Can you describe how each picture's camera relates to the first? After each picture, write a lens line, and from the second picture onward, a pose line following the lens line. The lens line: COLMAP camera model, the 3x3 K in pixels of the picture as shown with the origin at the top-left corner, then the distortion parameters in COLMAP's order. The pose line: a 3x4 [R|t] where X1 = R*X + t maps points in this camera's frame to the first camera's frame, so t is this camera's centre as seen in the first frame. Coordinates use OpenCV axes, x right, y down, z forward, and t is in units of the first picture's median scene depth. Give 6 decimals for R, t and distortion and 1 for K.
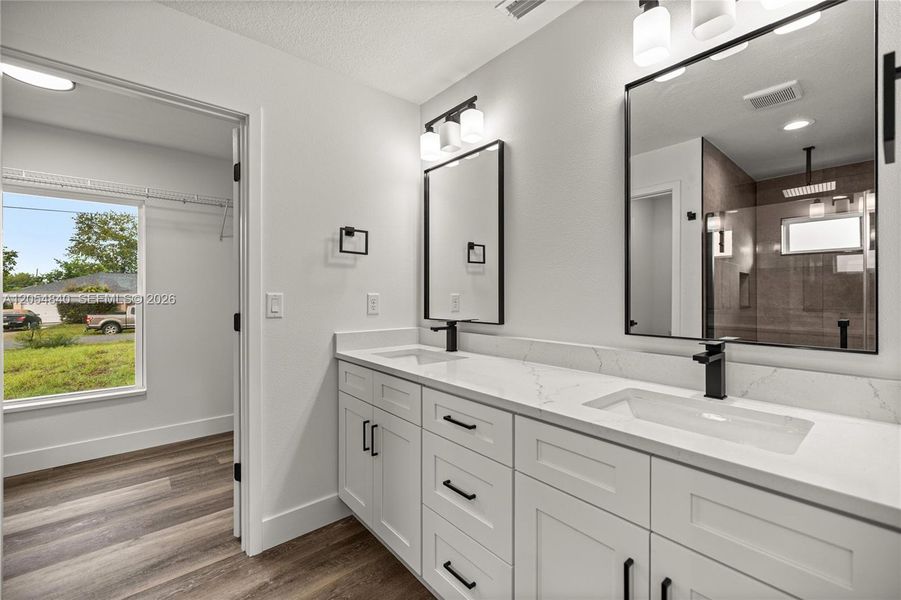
lens RADIAL K [[380.5, 0, 451.5], [0, 380.5, 293.1], [0, 0, 1]] dist [-0.000022, -0.000044]
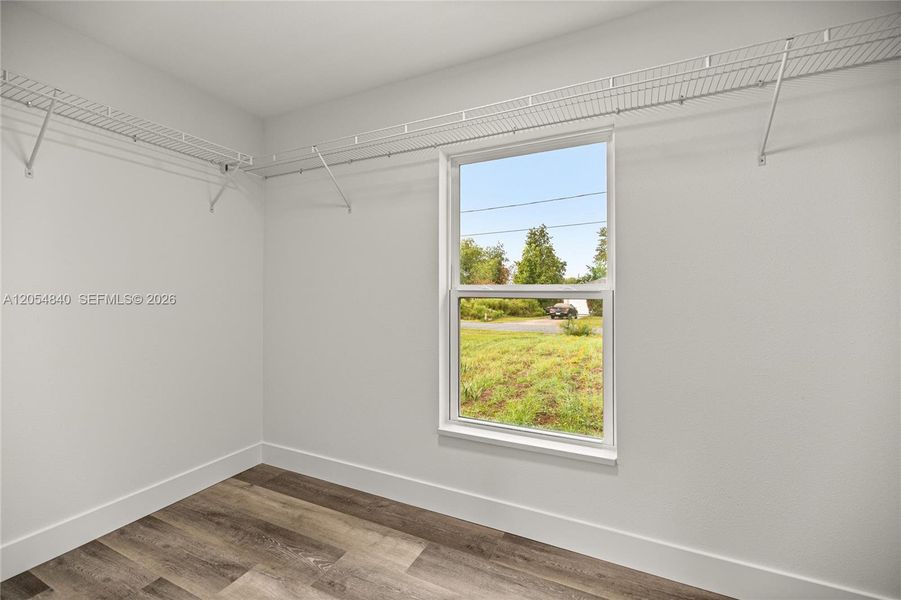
lens RADIAL K [[380.5, 0, 451.5], [0, 380.5, 293.1], [0, 0, 1]] dist [-0.000022, -0.000044]
pose [[0.403039, 0.000694, -0.915182, -0.059900], [0.003416, 0.999992, 0.002263, 0.001287], [0.915176, -0.004038, 0.403034, 0.085408]]
